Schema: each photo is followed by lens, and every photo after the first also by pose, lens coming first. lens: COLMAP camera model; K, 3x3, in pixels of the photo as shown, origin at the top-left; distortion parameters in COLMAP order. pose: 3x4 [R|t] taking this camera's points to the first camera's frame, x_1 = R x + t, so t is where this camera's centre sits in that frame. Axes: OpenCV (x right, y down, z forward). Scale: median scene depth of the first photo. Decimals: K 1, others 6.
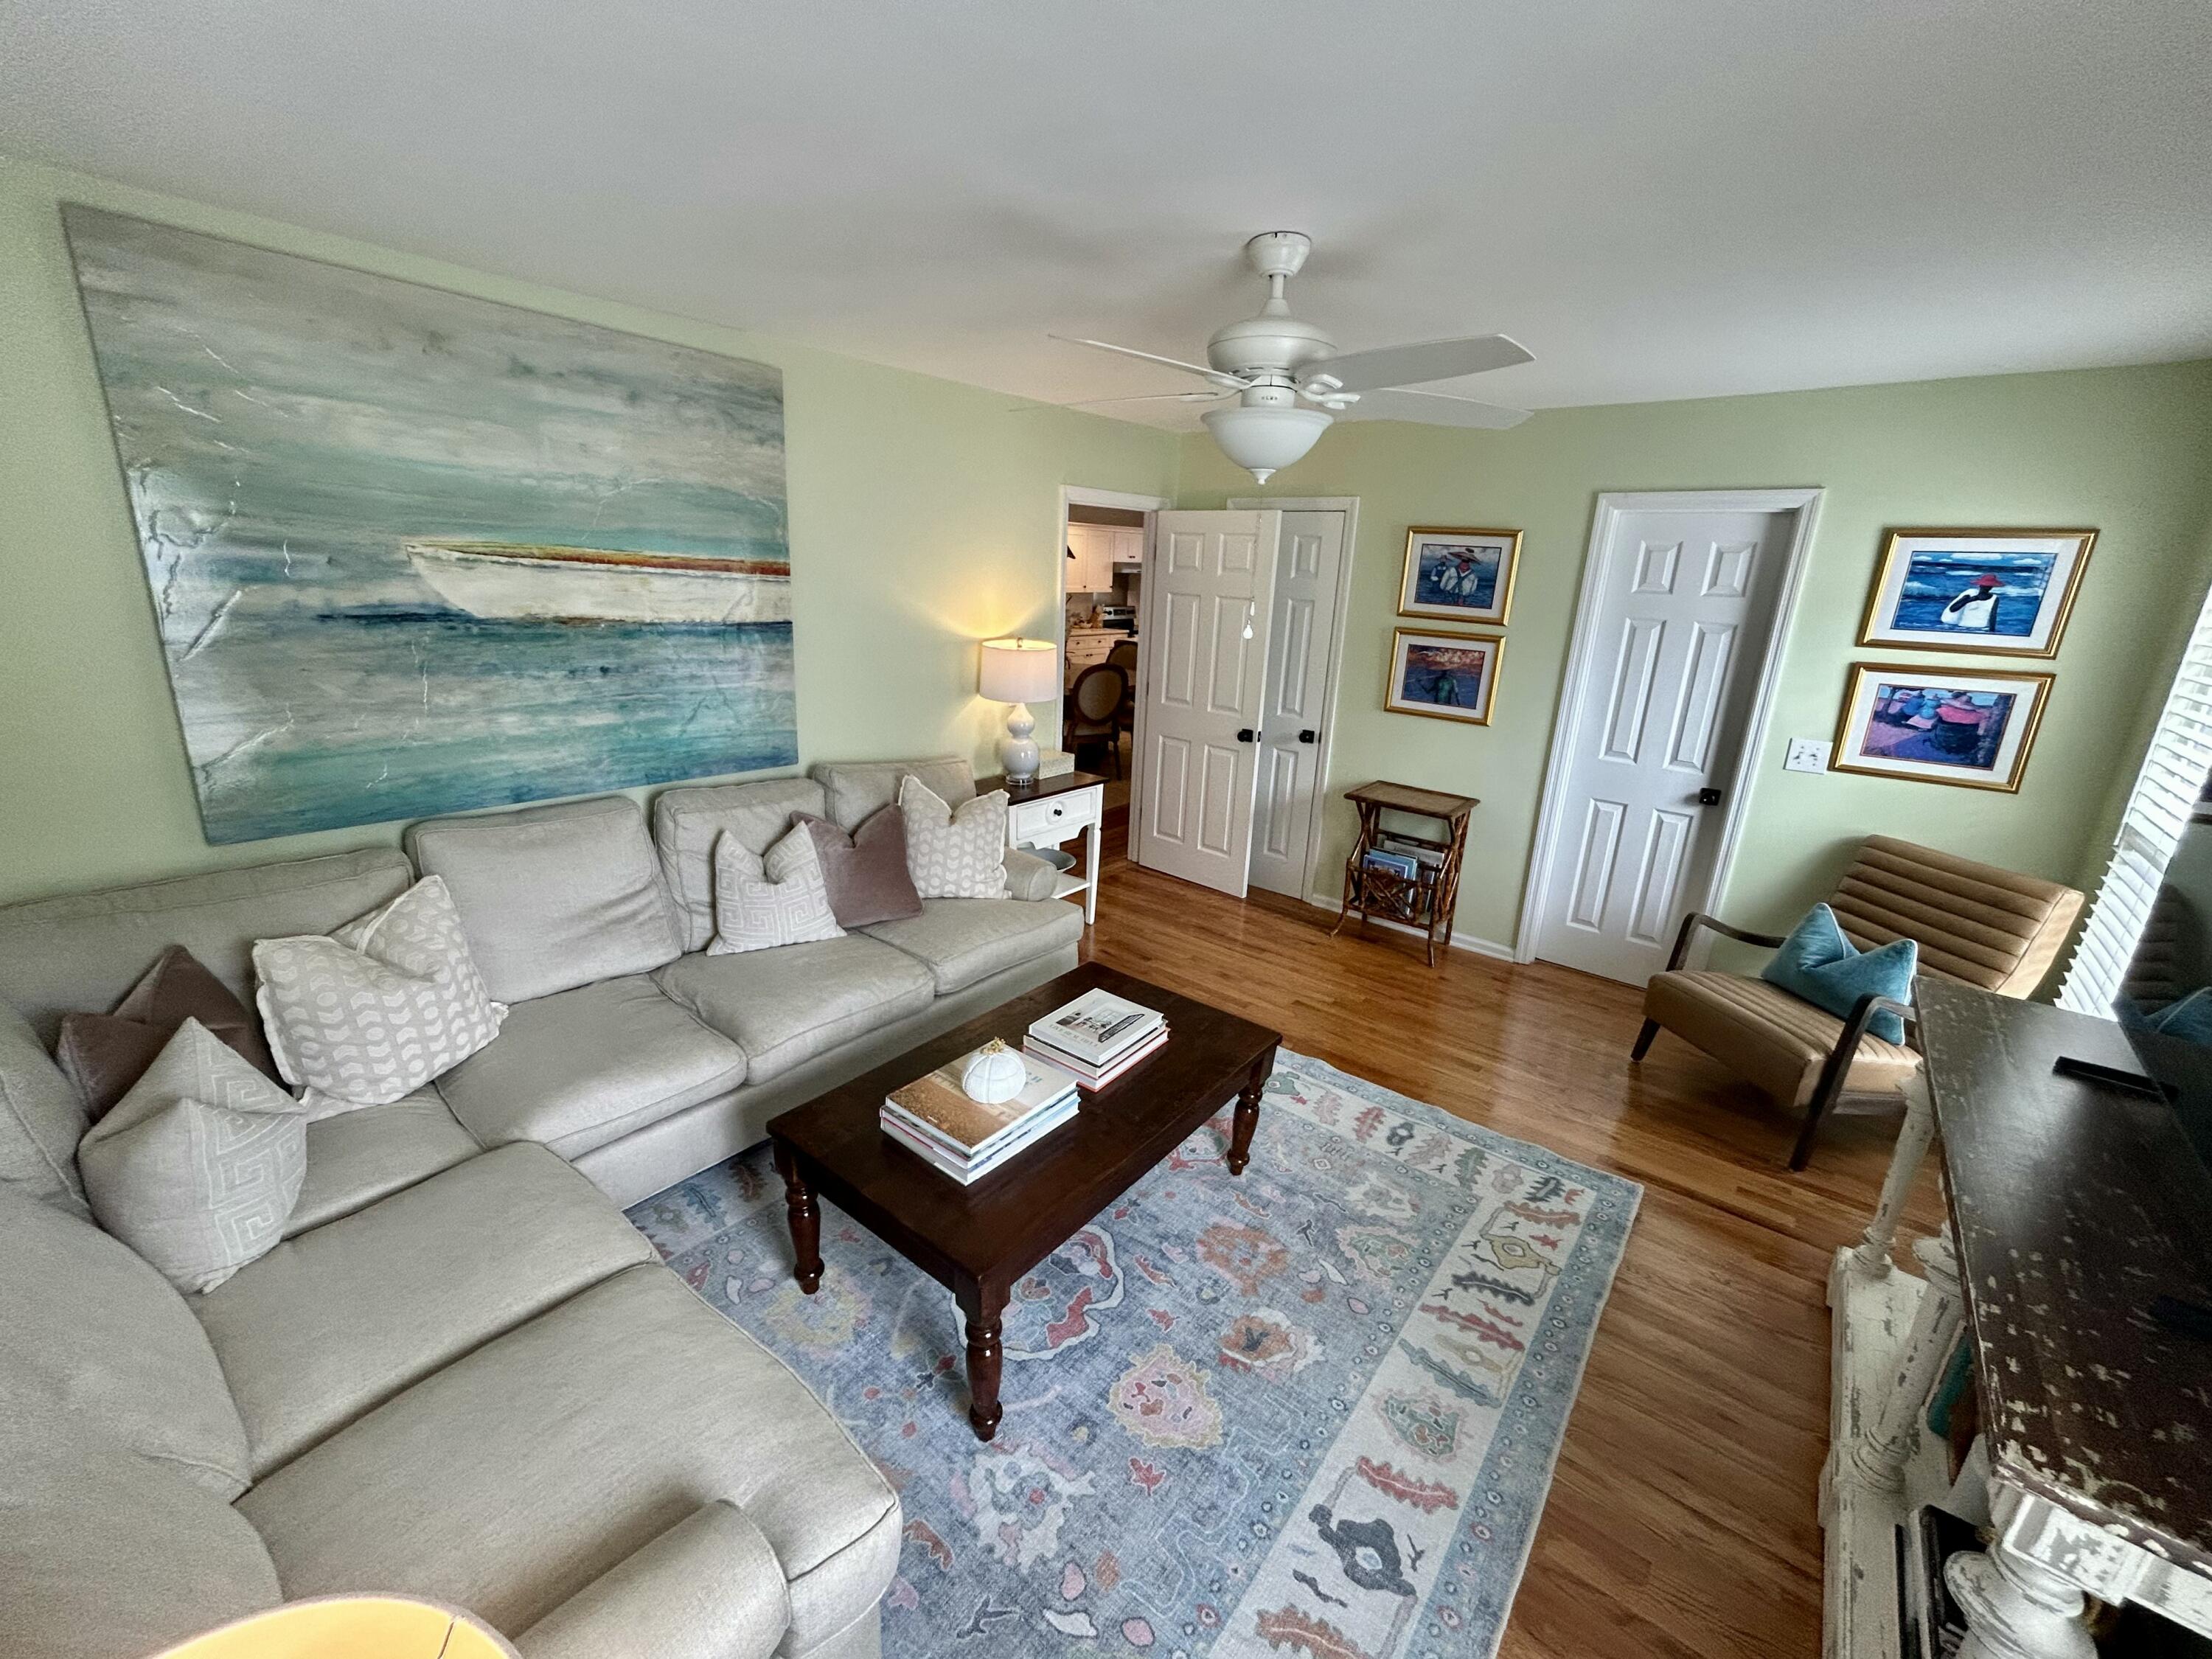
lens RADIAL K [[896.2, 0, 1109.1], [0, 896.2, 829.0], [0, 0, 1]] dist [0.004370, 0.000334]
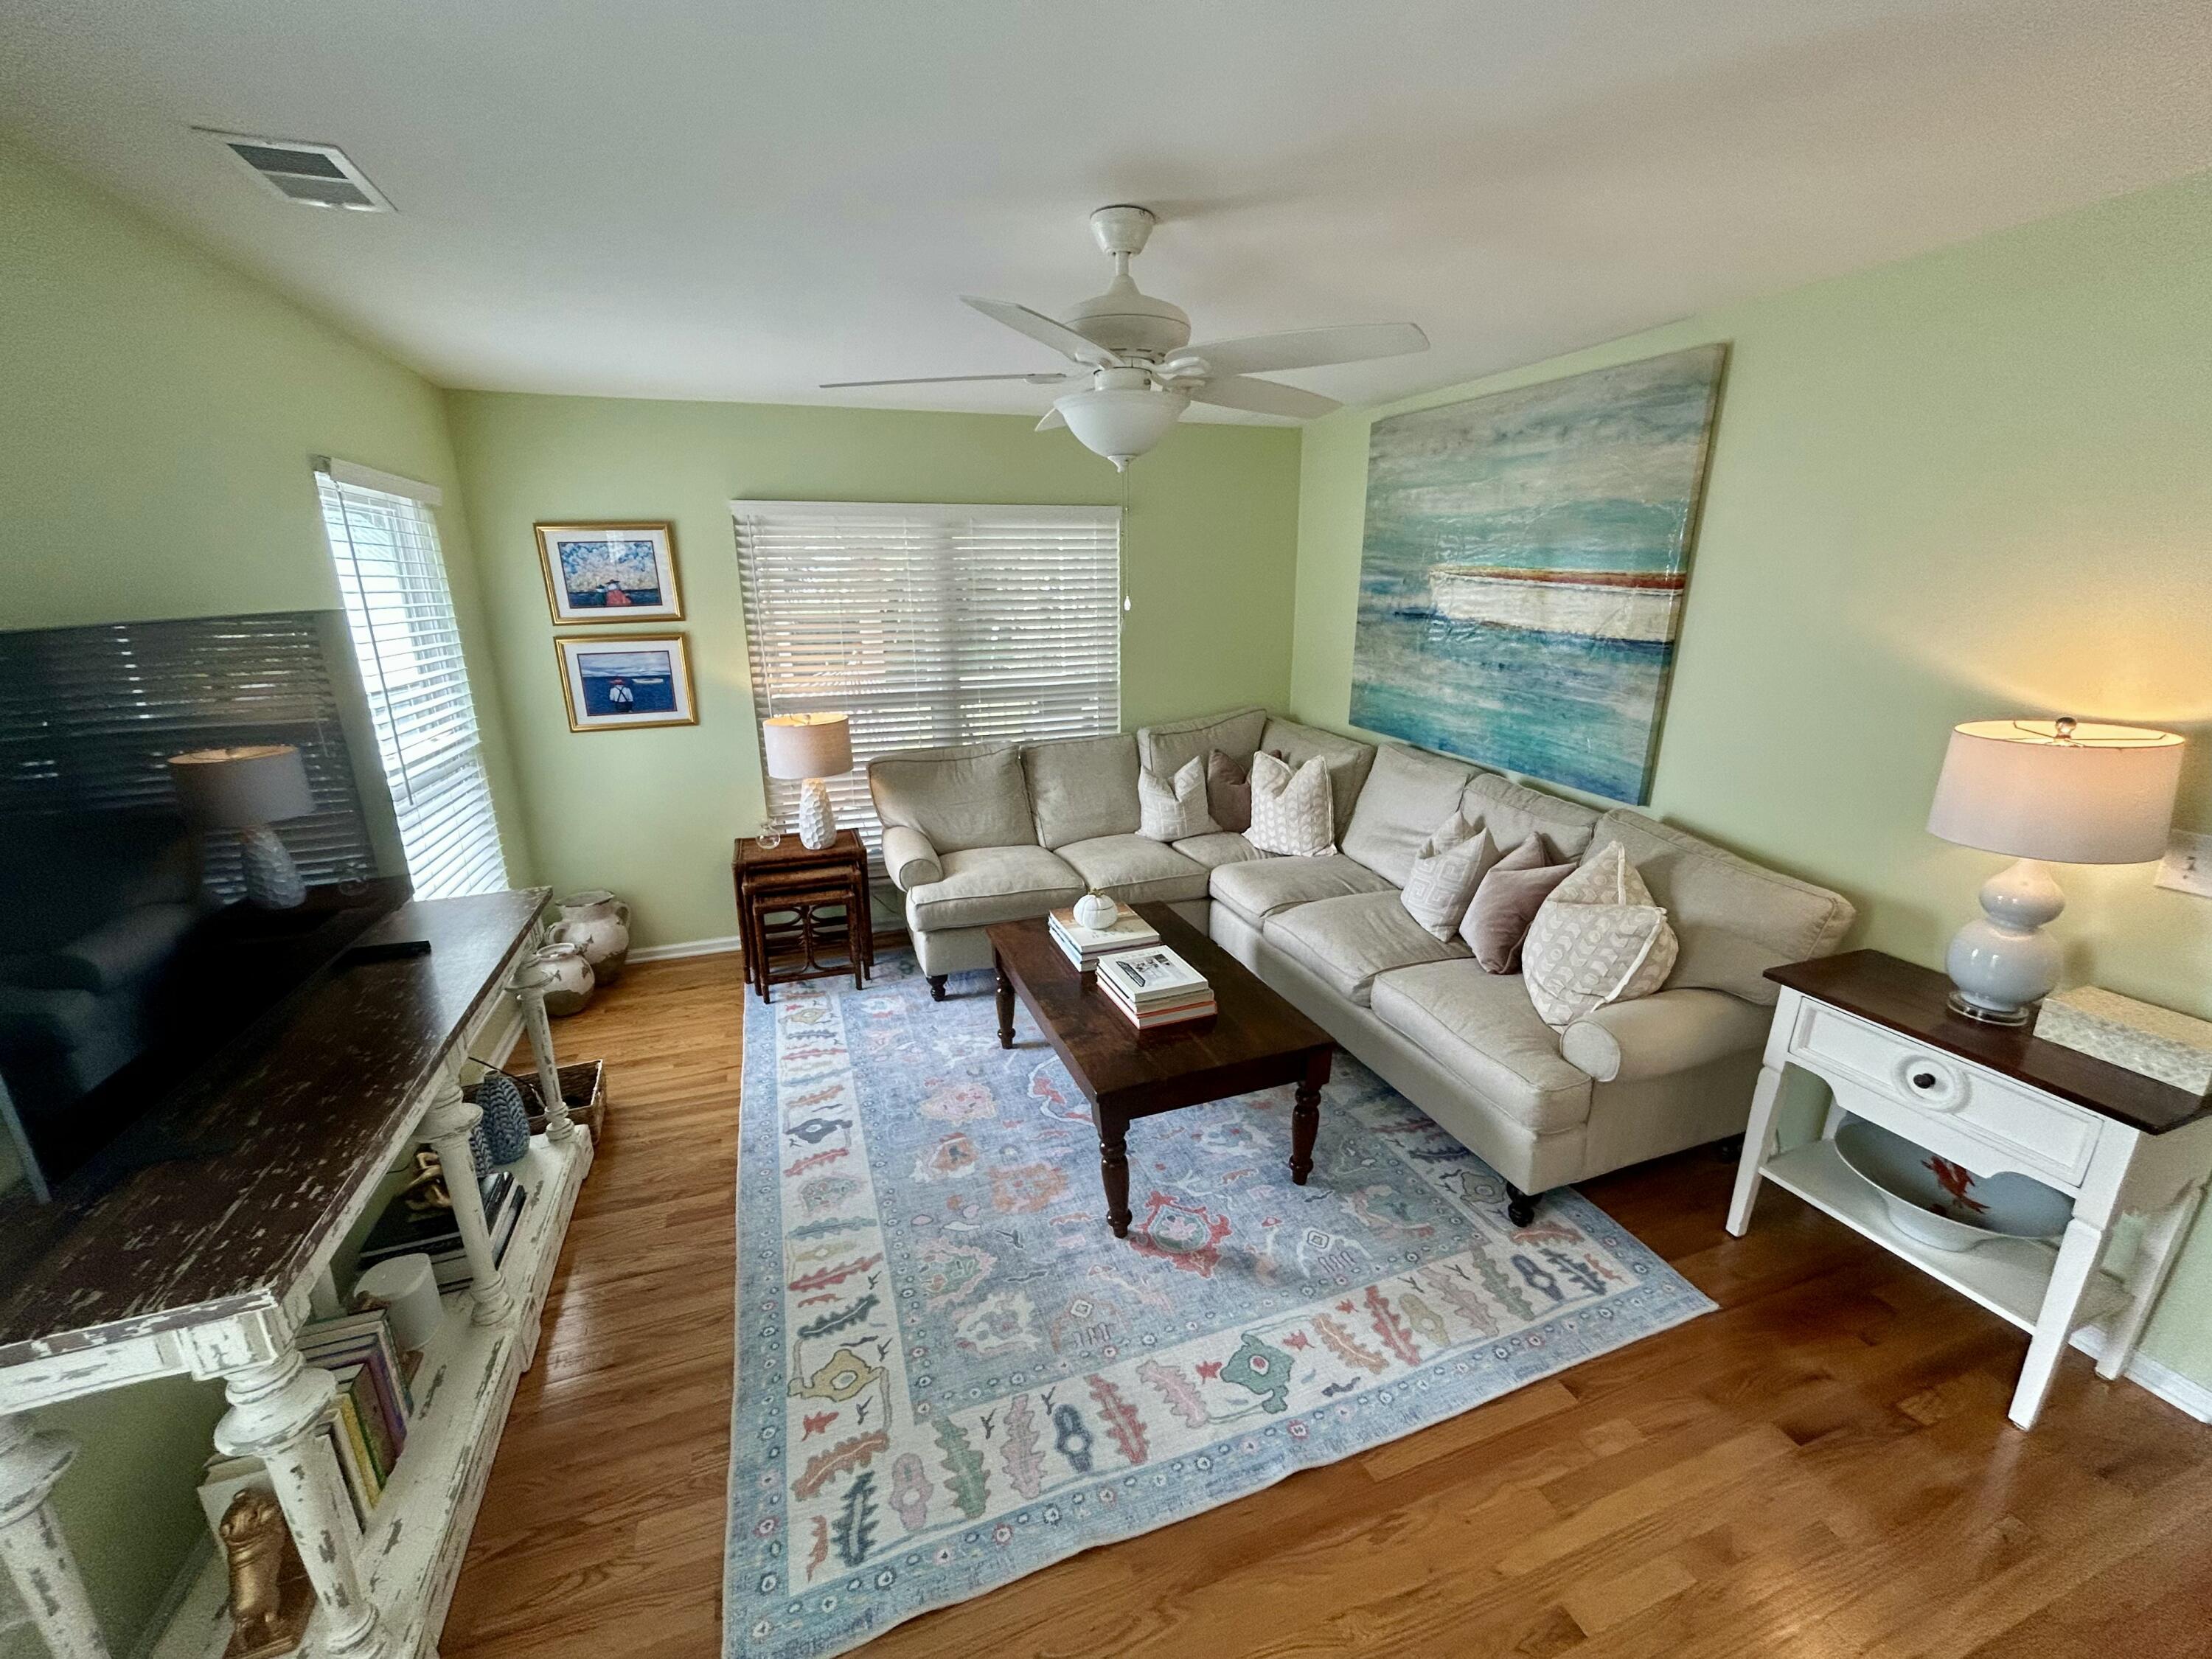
lens RADIAL K [[896.2, 0, 1106.8], [0, 896.2, 835.6], [0, 0, 1]] dist [0.004370, 0.000334]
pose [[-0.517450, 0.206388, -0.830451, 0.863363], [-0.255921, 0.888734, 0.380336, -0.328822], [0.816547, 0.409335, -0.407056, 1.265362]]
